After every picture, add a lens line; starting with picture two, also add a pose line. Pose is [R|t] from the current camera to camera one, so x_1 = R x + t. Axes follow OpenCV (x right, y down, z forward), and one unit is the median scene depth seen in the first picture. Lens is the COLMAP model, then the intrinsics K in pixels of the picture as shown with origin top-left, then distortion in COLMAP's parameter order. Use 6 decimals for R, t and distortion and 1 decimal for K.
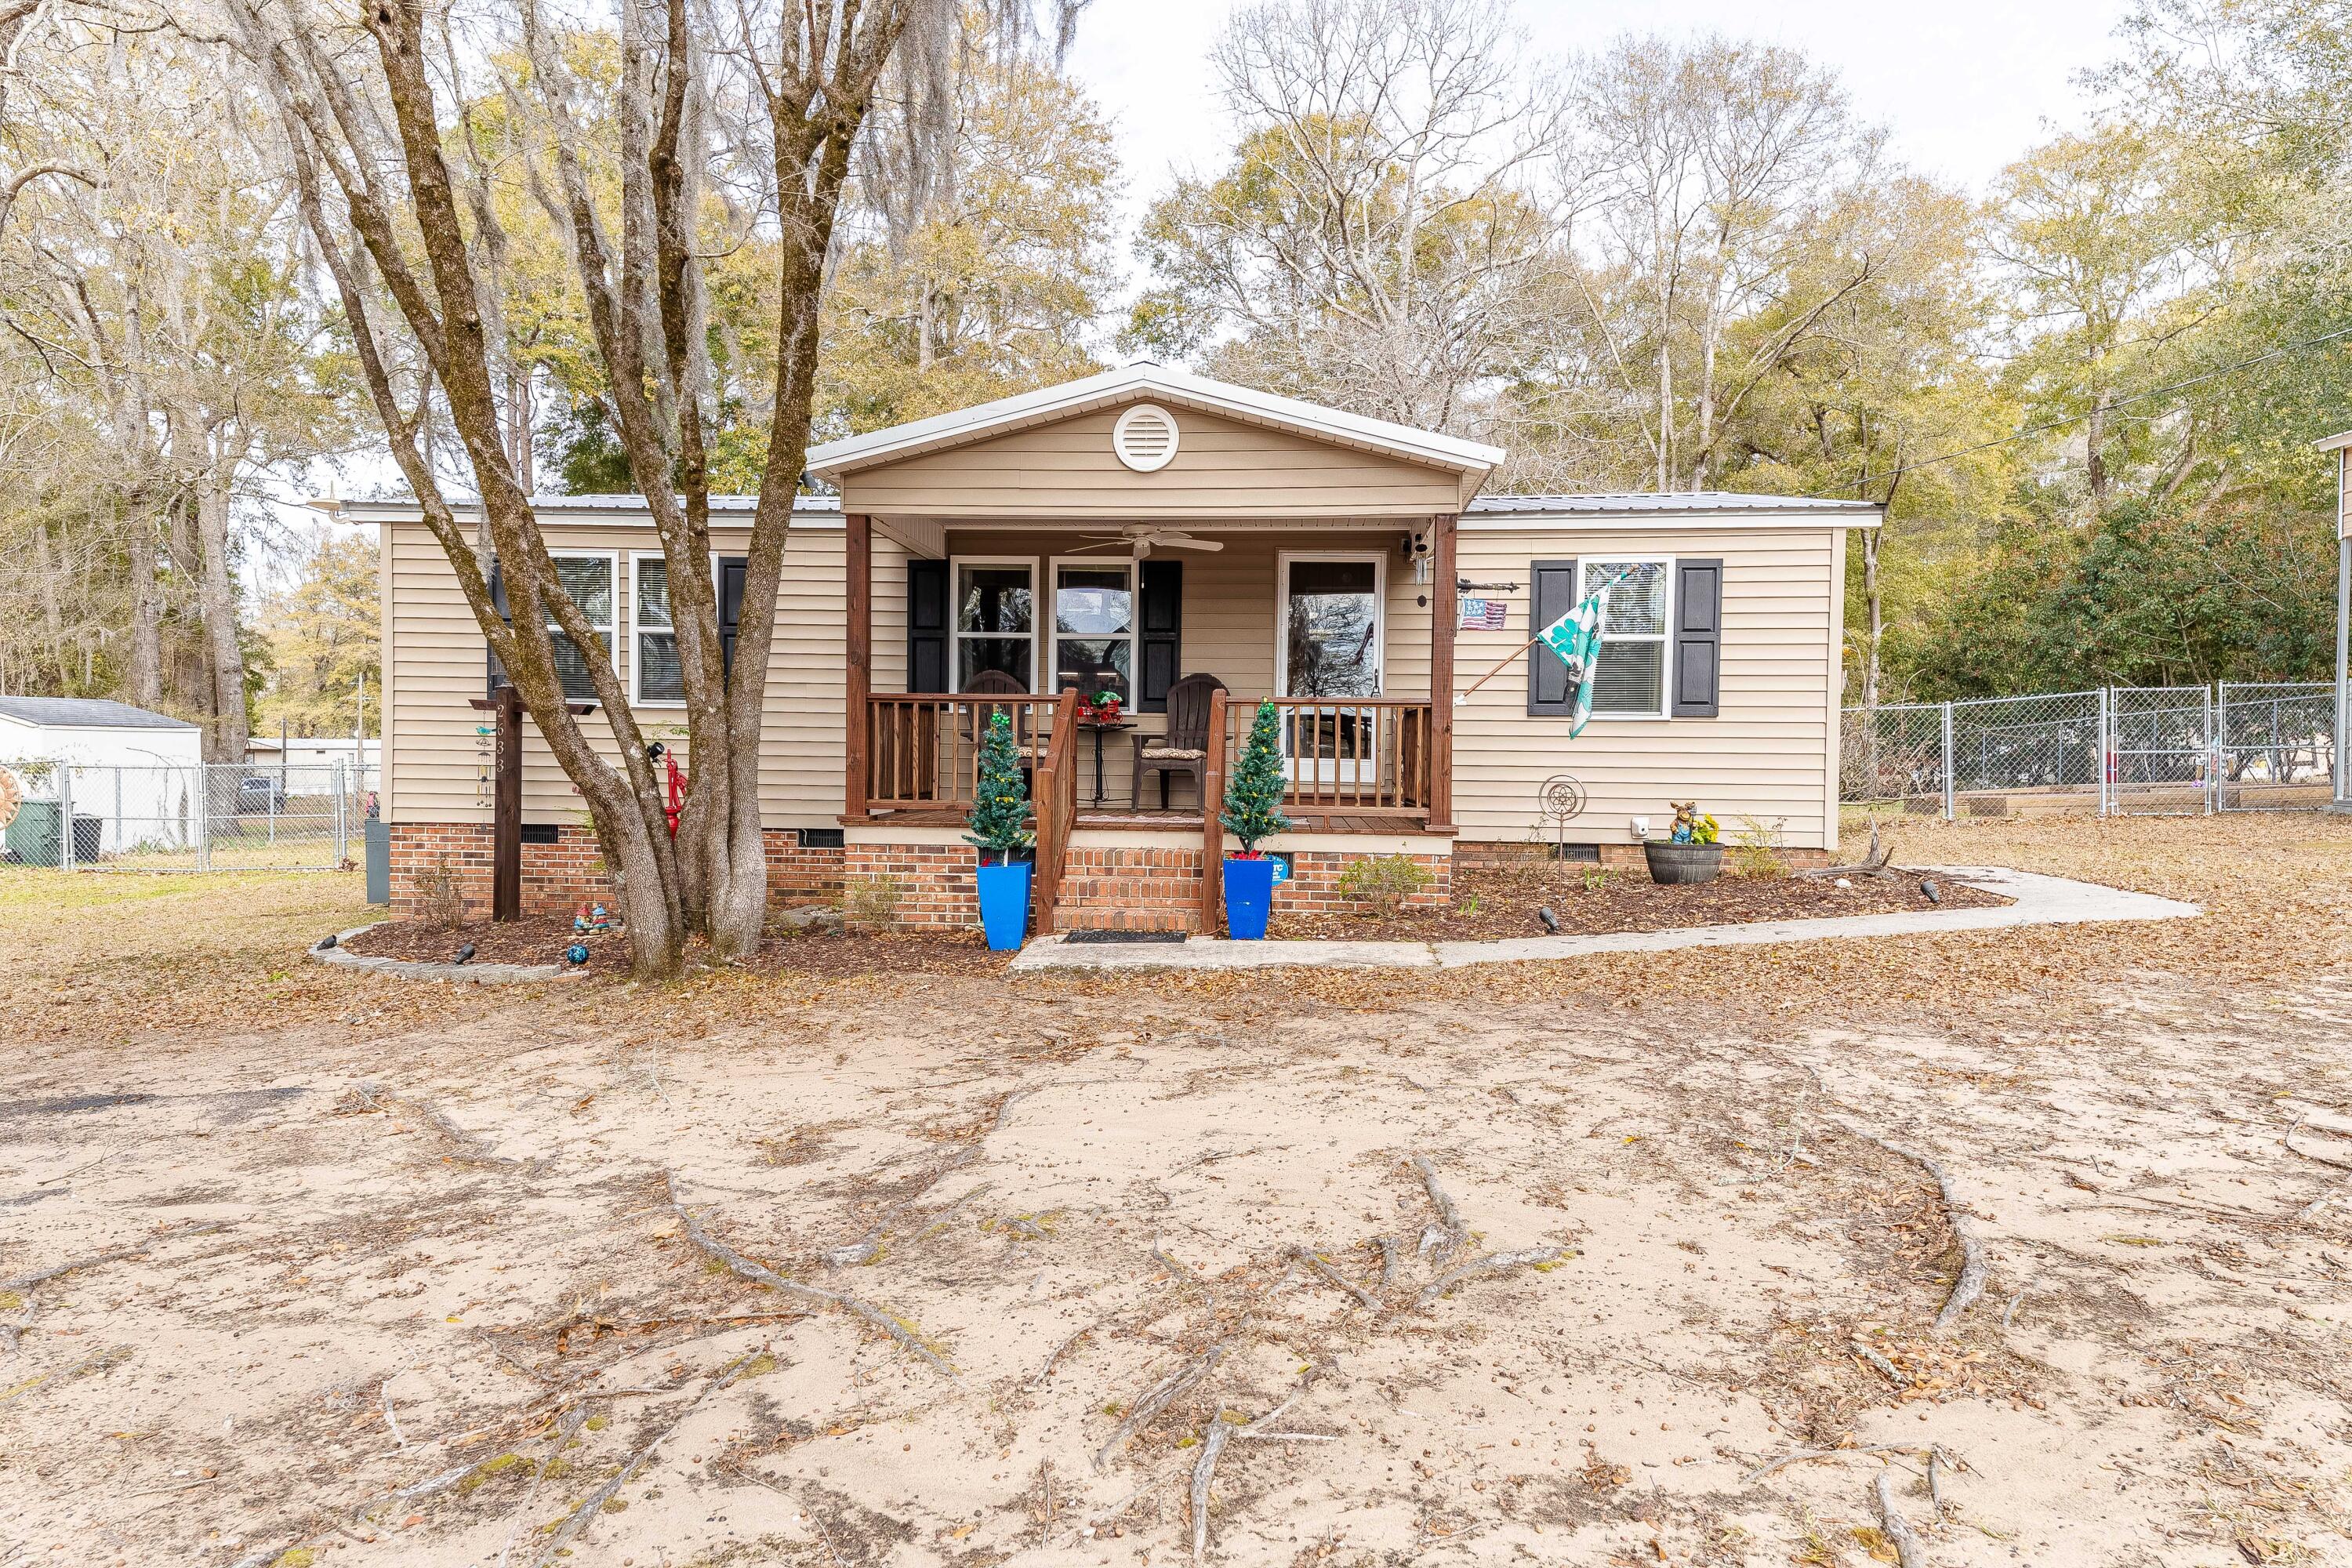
lens RADIAL K [[1516.5, 0, 1169.8], [0, 1516.5, 787.3], [0, 0, 1]] dist [0.058015, 0.000784]
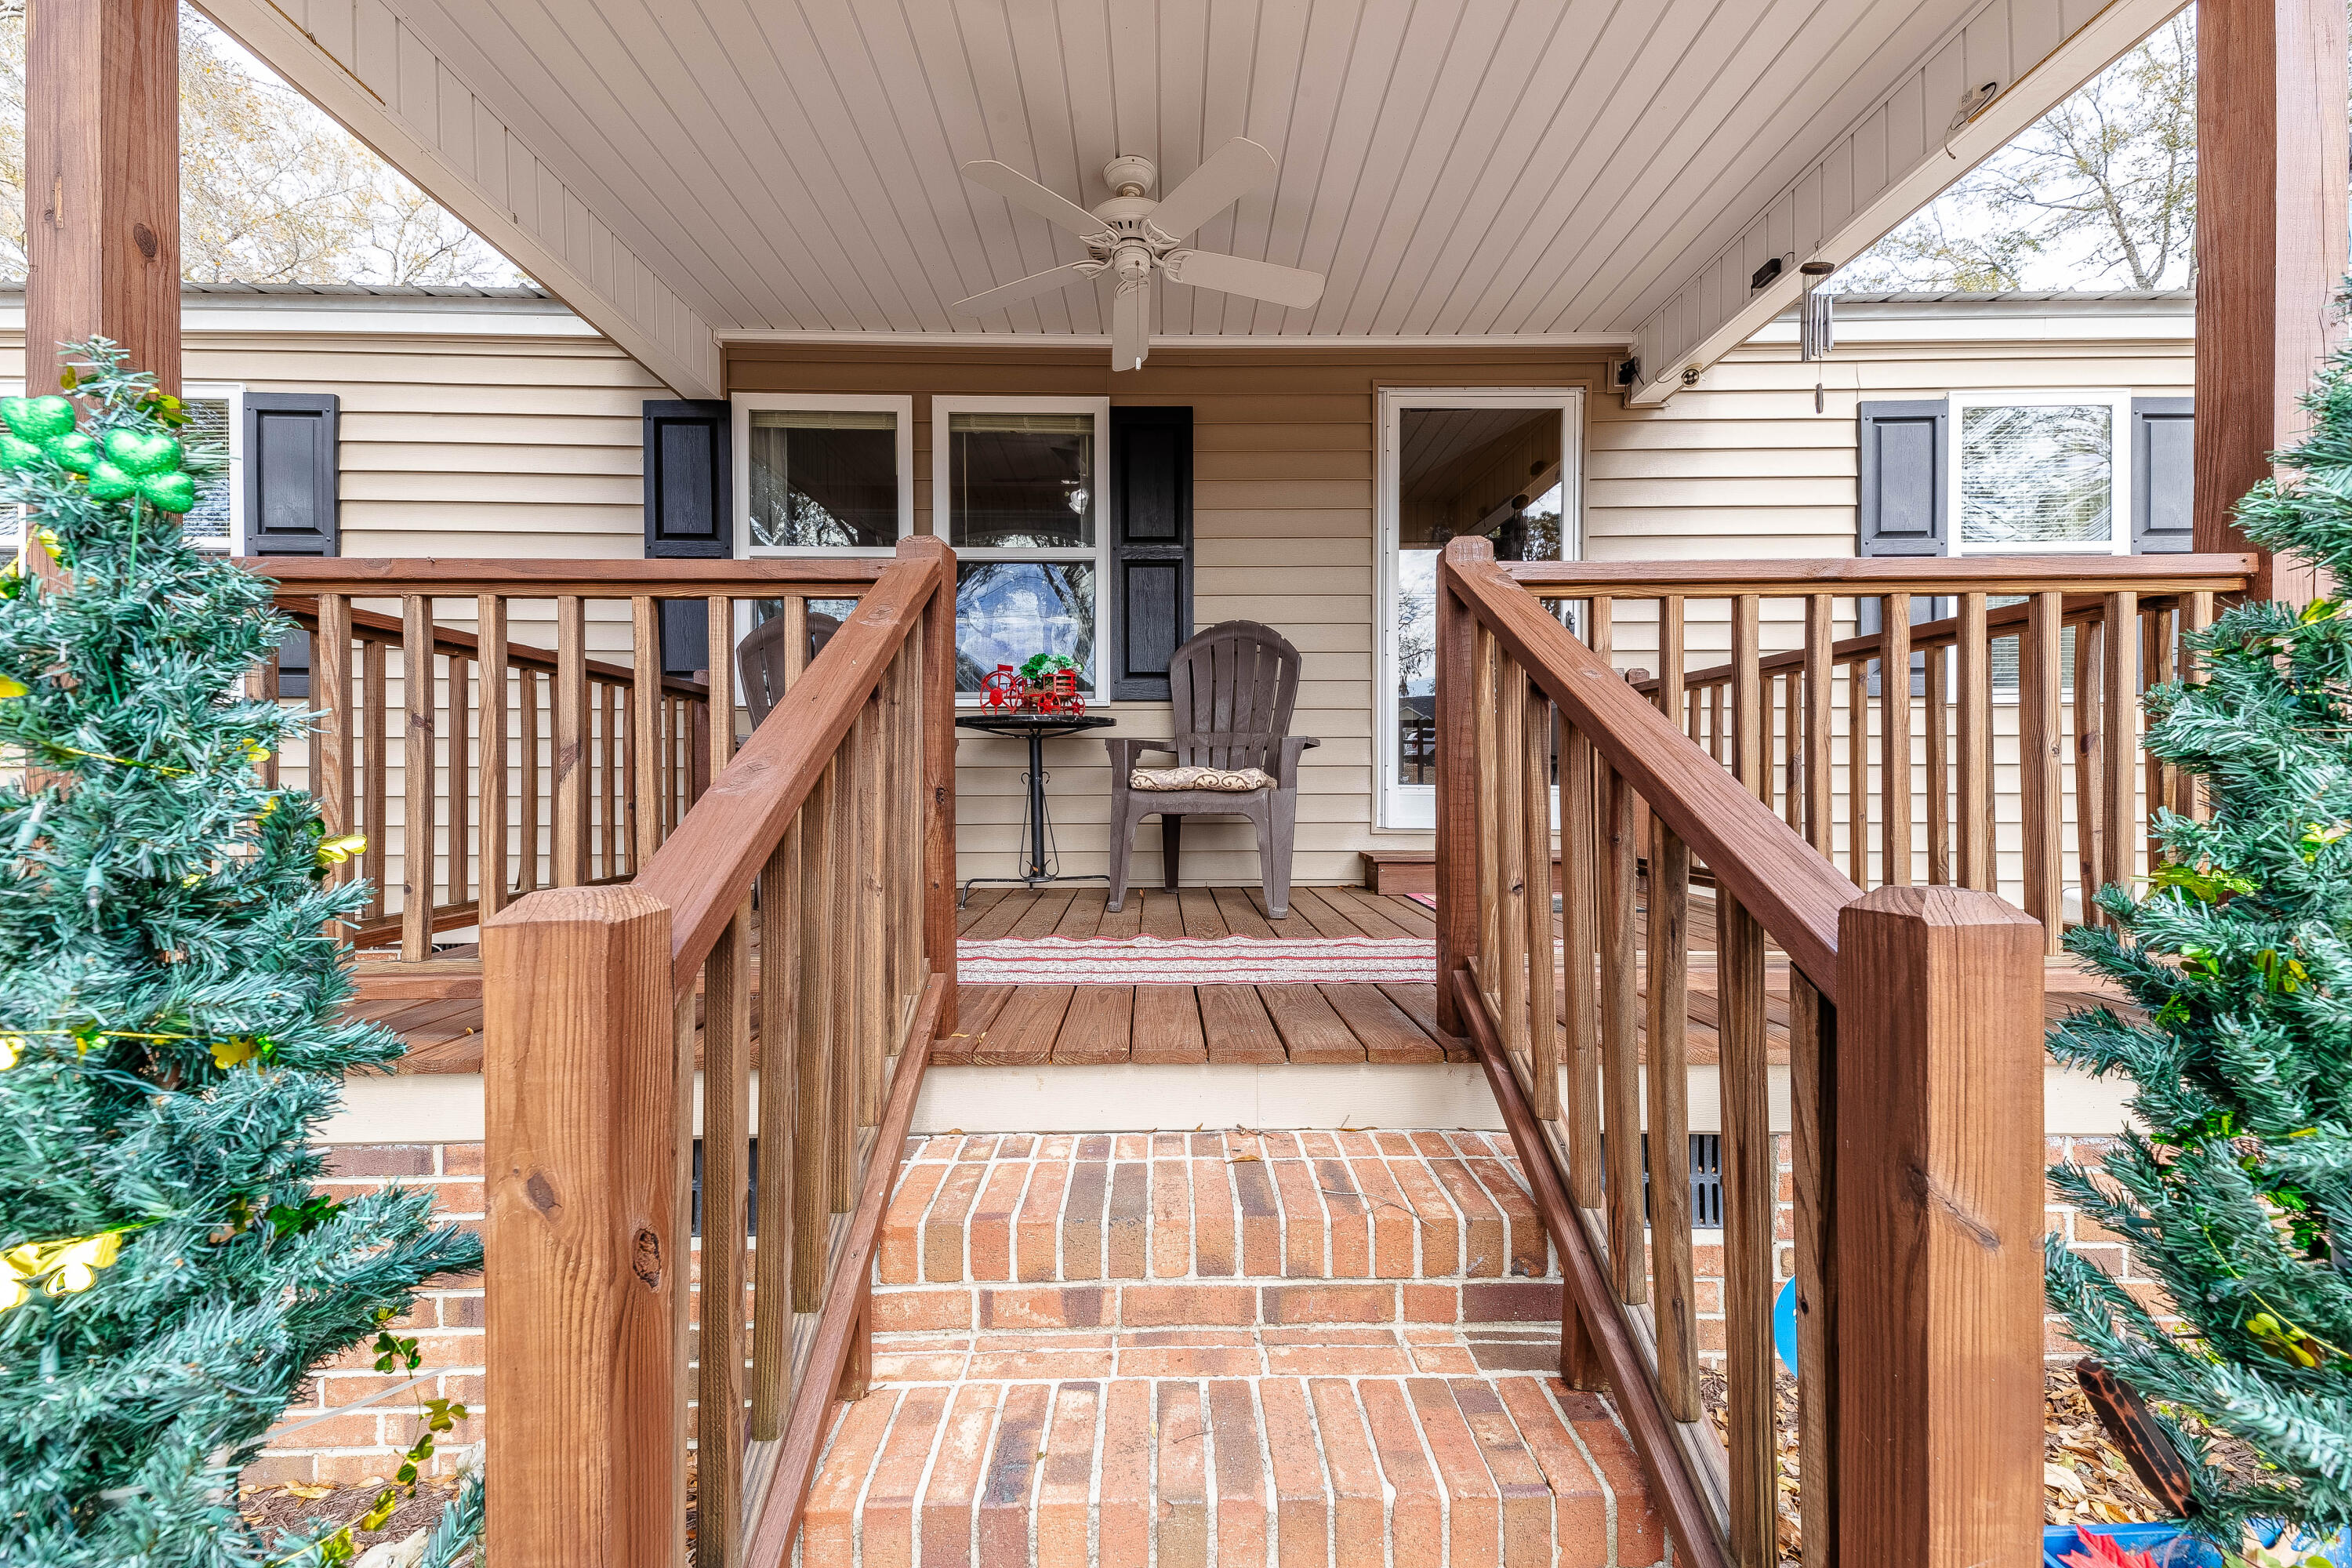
lens RADIAL K [[921.3, 0, 1186.2], [0, 921.3, 783.0], [0, 0, 1]] dist [0.019787, -0.000011]
pose [[0.993942, -0.017651, 0.108482, -0.031765], [0.019827, 0.999623, -0.019013, -0.015150], [-0.108105, 0.021048, 0.993917, 0.706505]]
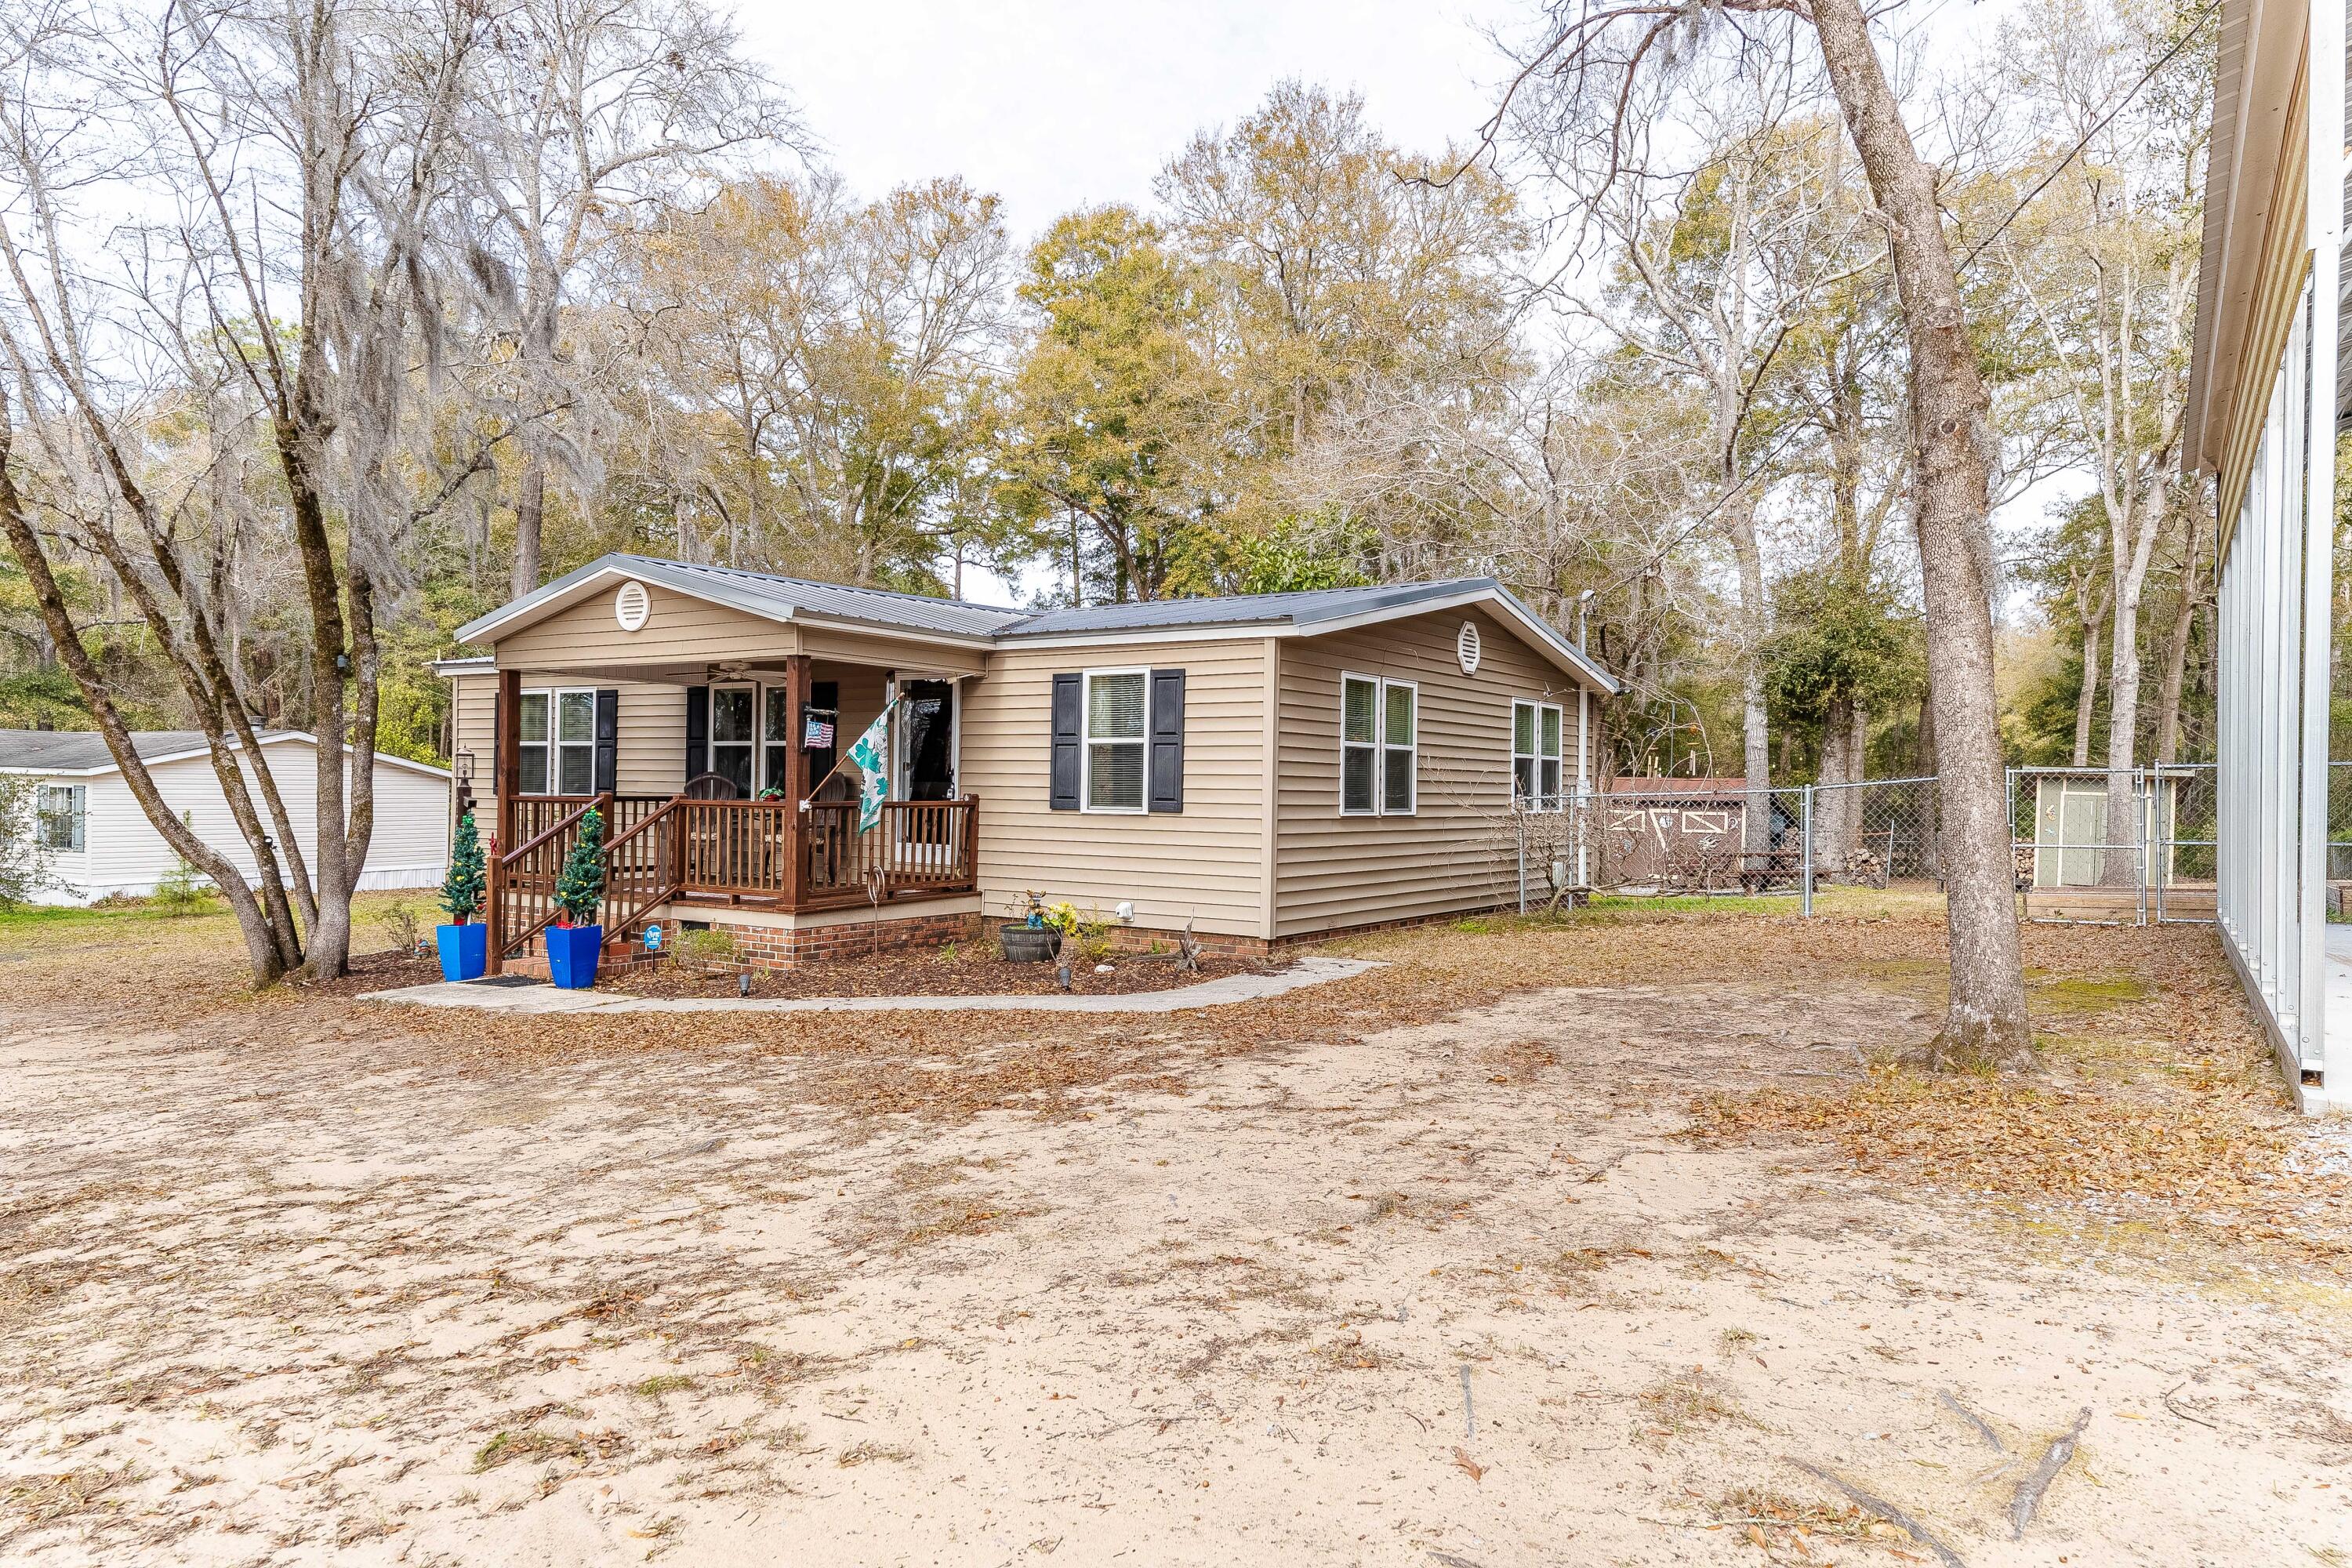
lens RADIAL K [[1516.5, 0, 1176.1], [0, 1516.5, 785.6], [0, 0, 1]] dist [0.058015, 0.000784]
pose [[0.882494, -0.002861, -0.470315, 0.852504], [-0.012711, 0.999471, -0.029931, -0.032240], [0.470152, 0.032393, 0.881991, 0.041537]]
